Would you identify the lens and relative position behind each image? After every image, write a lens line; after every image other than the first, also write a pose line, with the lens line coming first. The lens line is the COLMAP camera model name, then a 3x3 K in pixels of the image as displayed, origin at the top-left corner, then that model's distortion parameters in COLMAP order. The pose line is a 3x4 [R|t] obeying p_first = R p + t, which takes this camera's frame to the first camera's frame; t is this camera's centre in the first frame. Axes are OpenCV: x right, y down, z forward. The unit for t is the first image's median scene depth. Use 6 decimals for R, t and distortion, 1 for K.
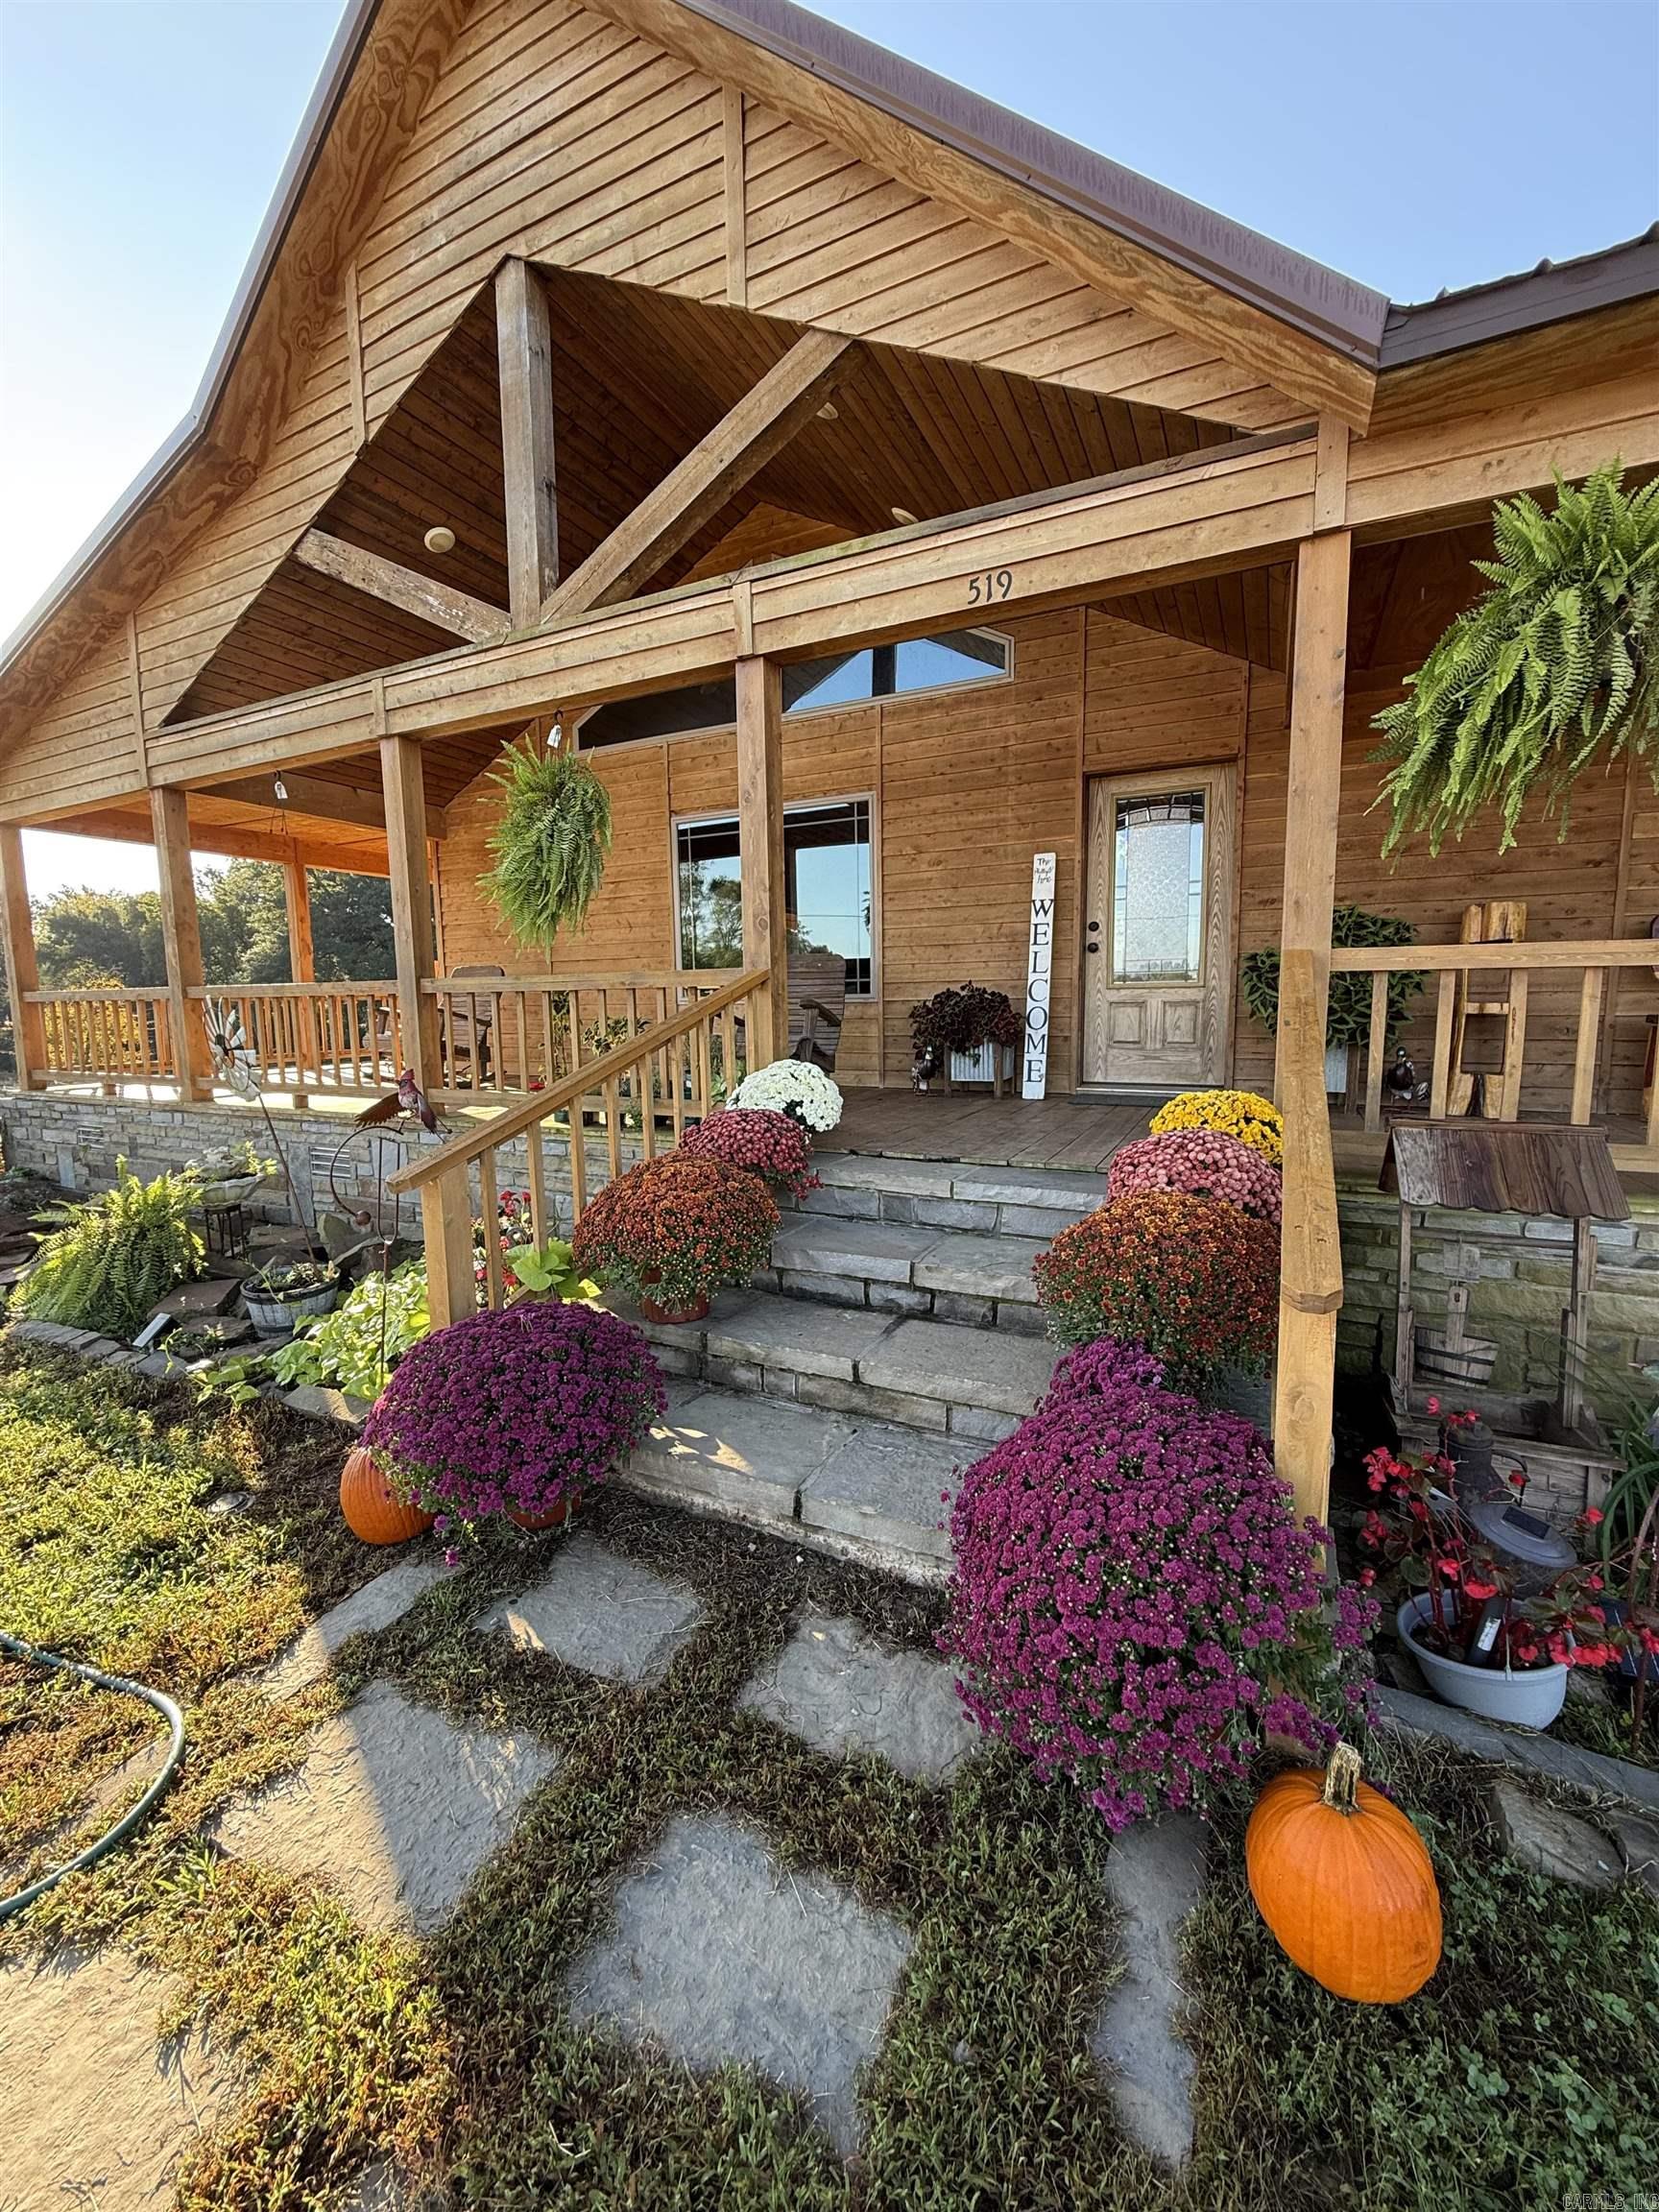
lens RADIAL K [[883.9, 0, 824.6], [0, 883.9, 1100.8], [0, 0, 1]] dist [-0.000703, 0.000236]
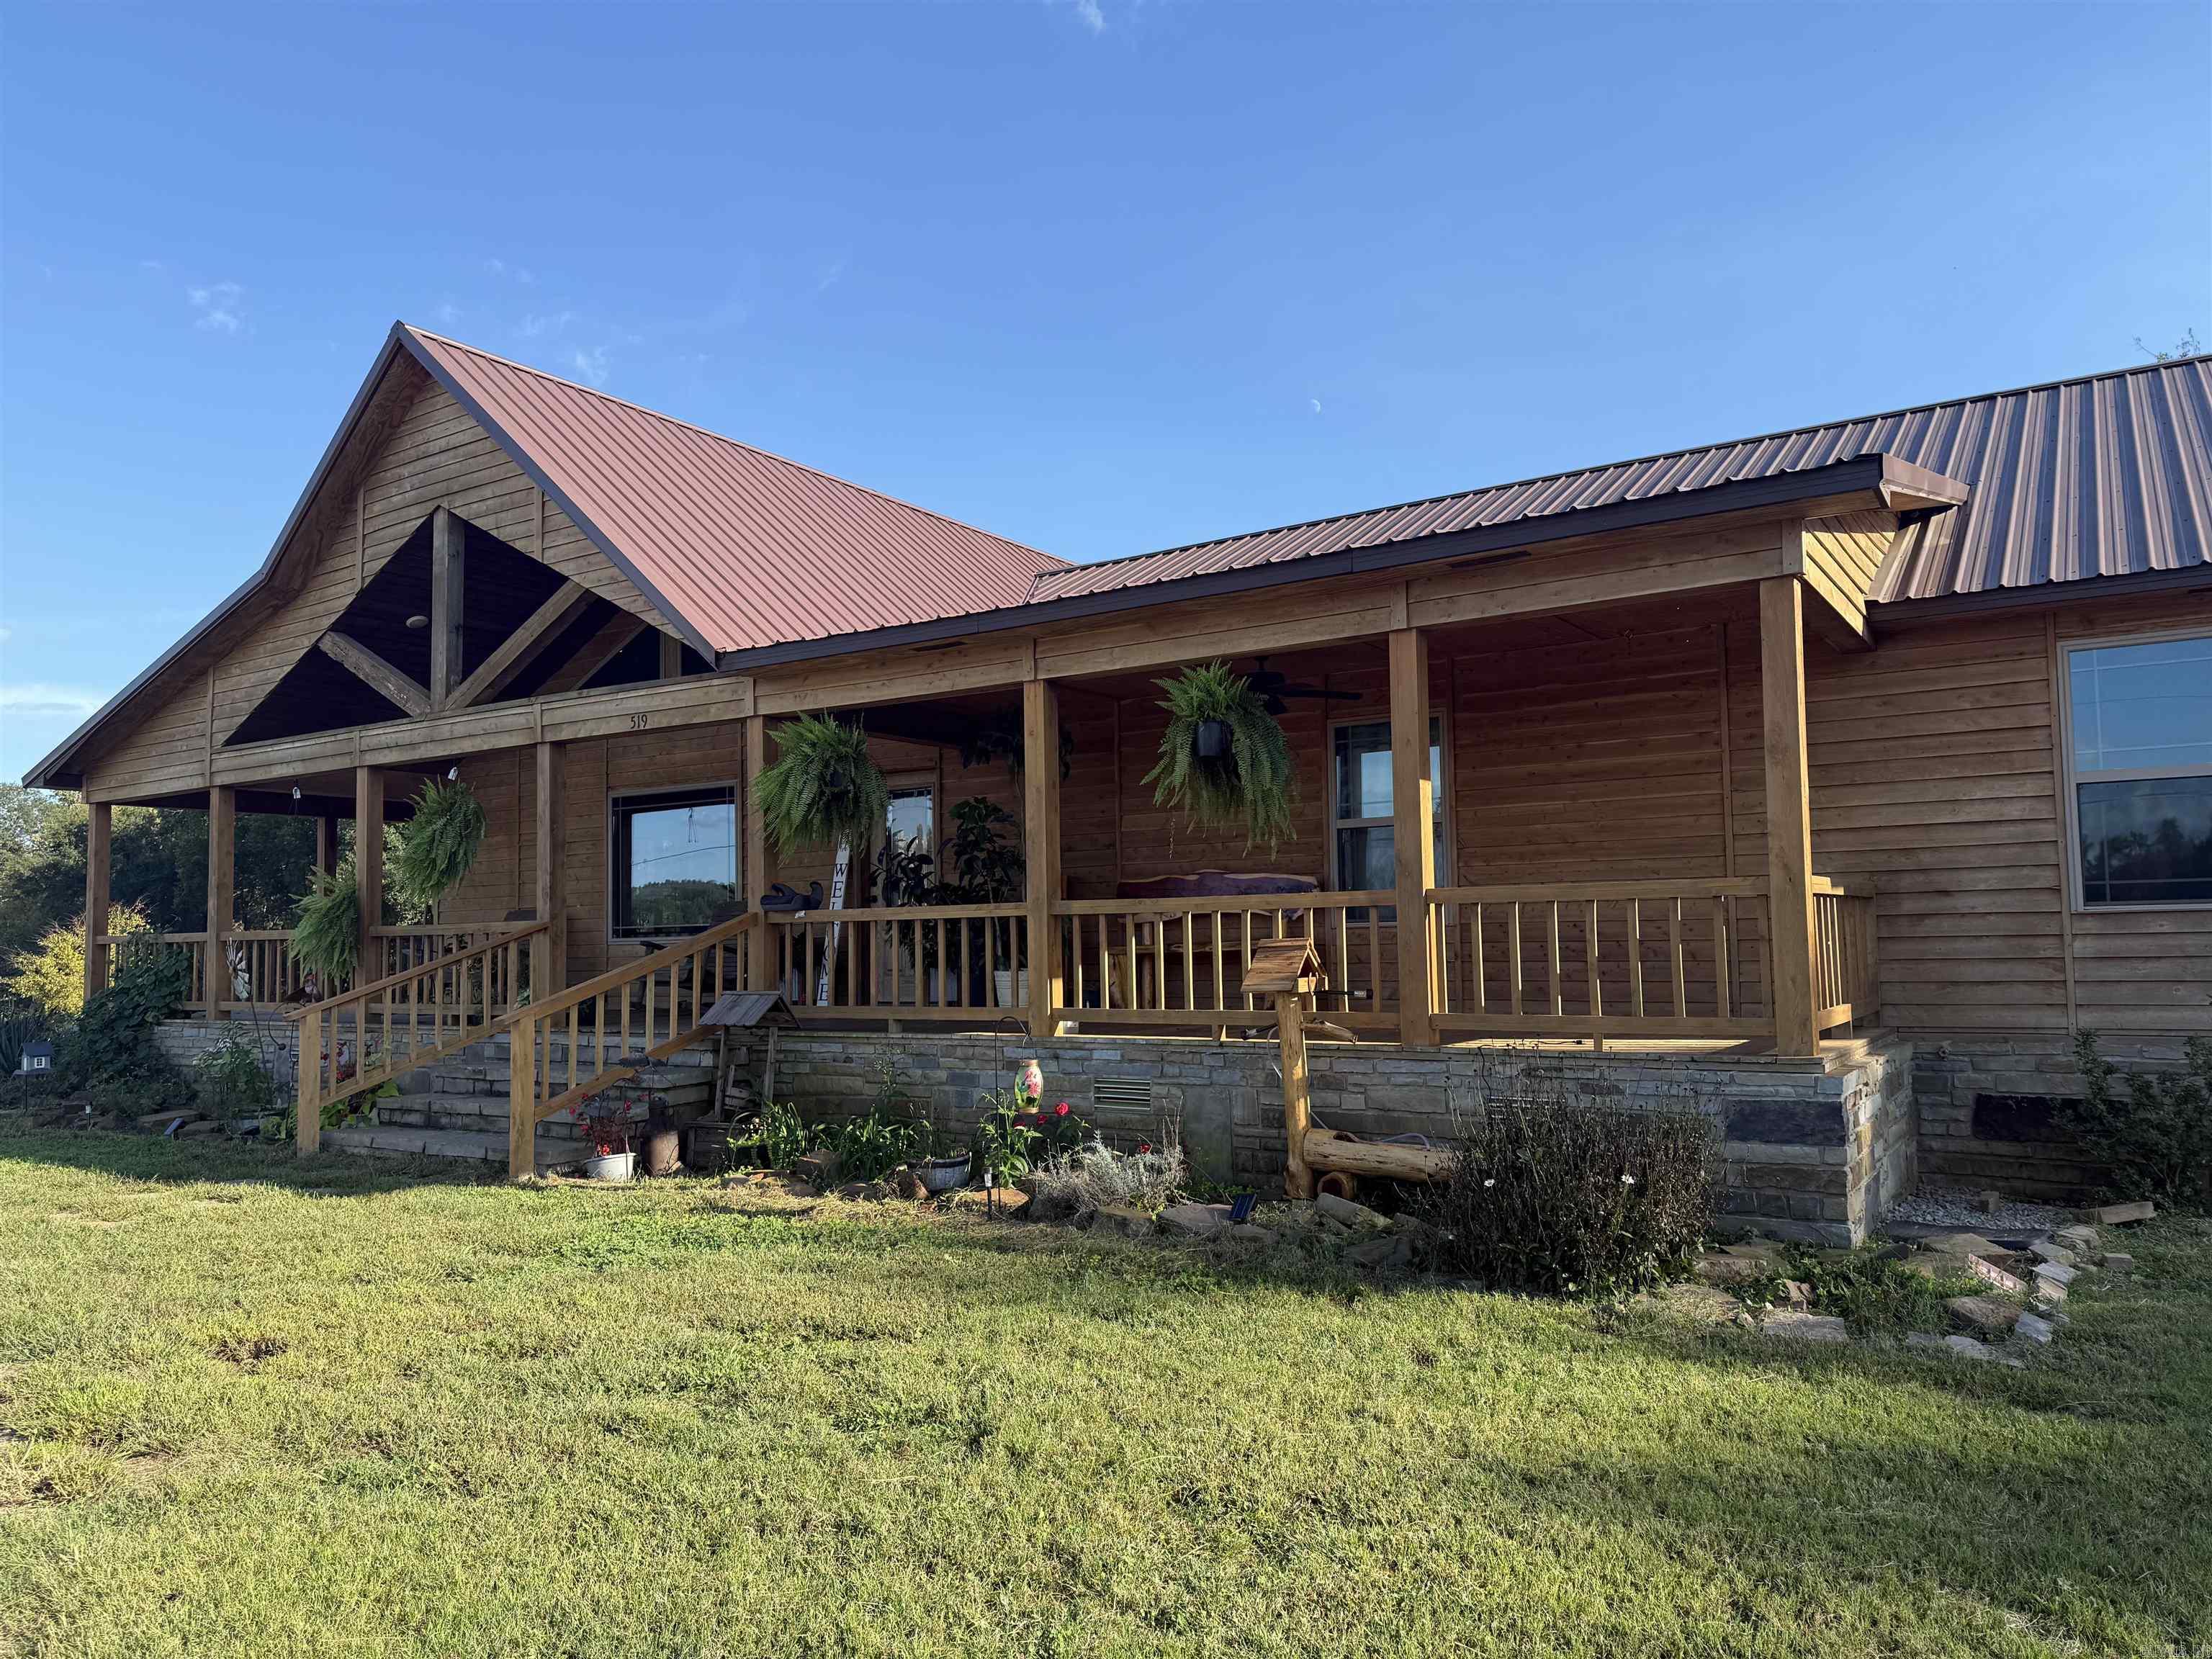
lens RADIAL K [[1526.9, 0, 1106.0], [0, 1526.9, 829.5], [0, 0, 1]] dist [0.095484, -0.150976]
pose [[0.993510, -0.013607, -0.112924, 1.377169], [-0.006861, 0.983840, -0.178918, 0.205488], [0.113534, 0.178532, 0.977362, -1.835470]]
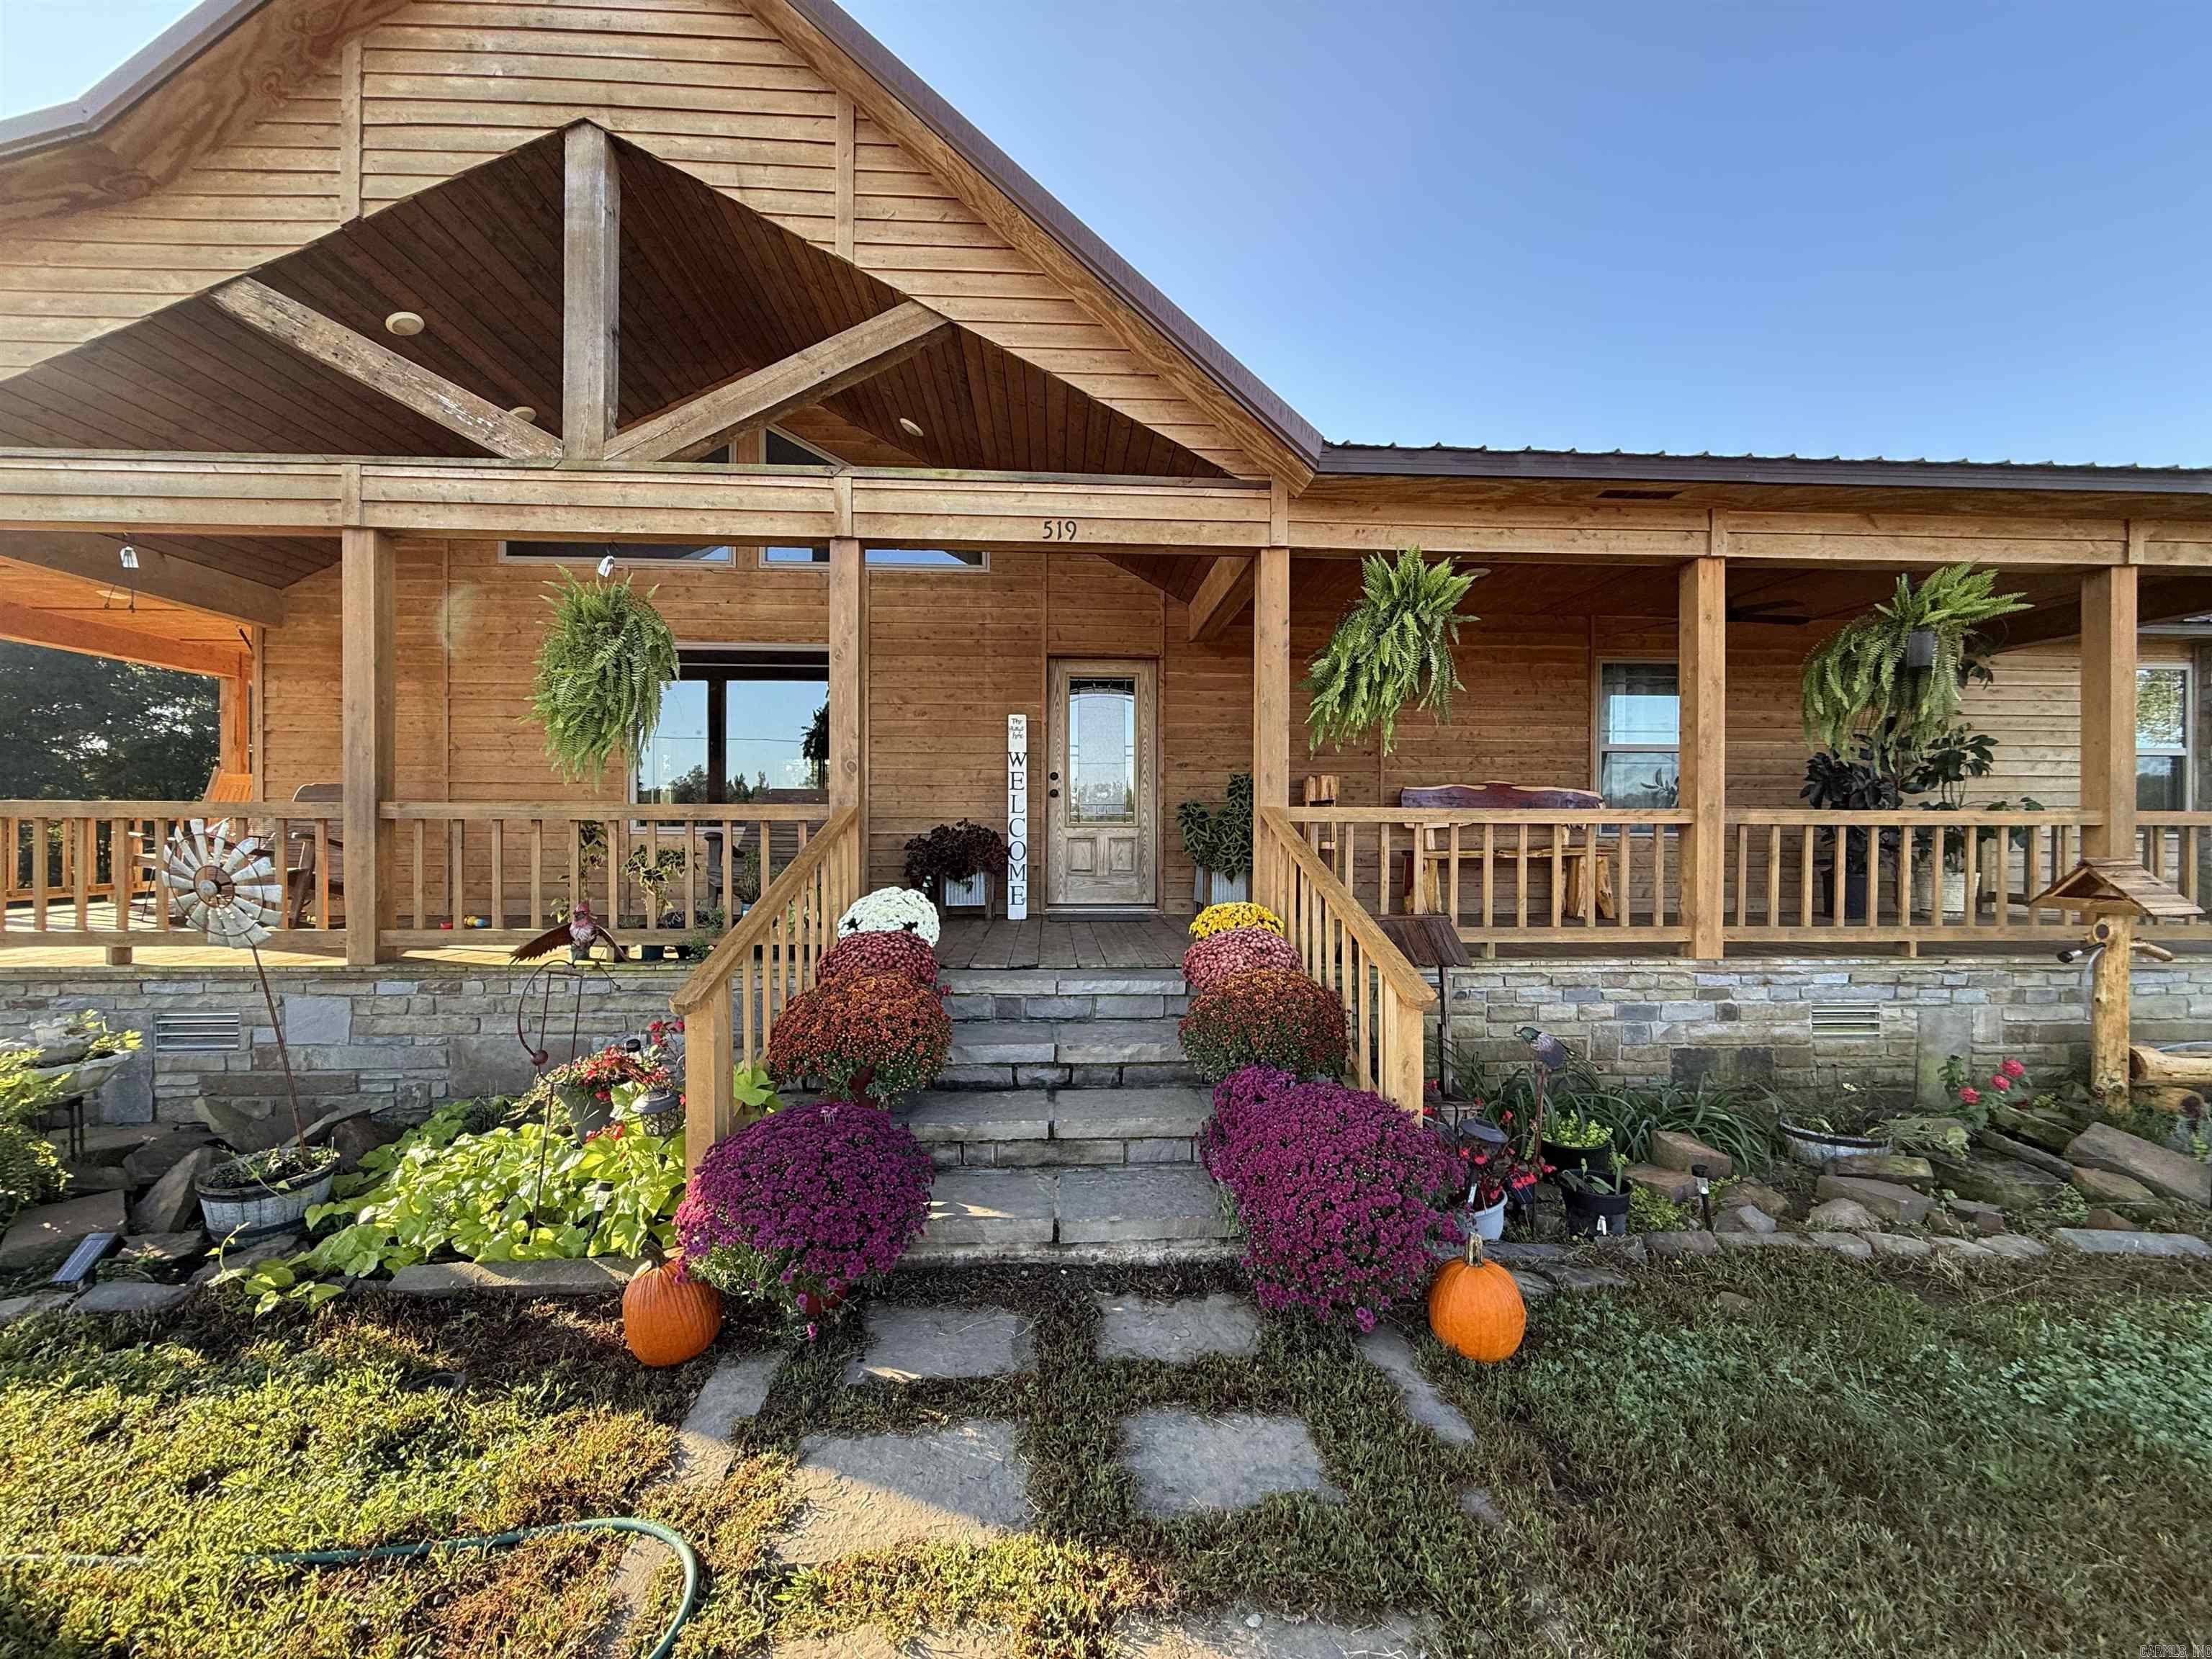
lens RADIAL K [[883.9, 0, 1106.0], [0, 883.9, 829.5], [0, 0, 1]] dist [-0.000703, 0.000236]
pose [[0.867012, 0.016592, 0.498010, -0.364990], [0.041072, 0.993665, -0.104610, 0.010242], [-0.496591, 0.111153, 0.860838, -0.119376]]
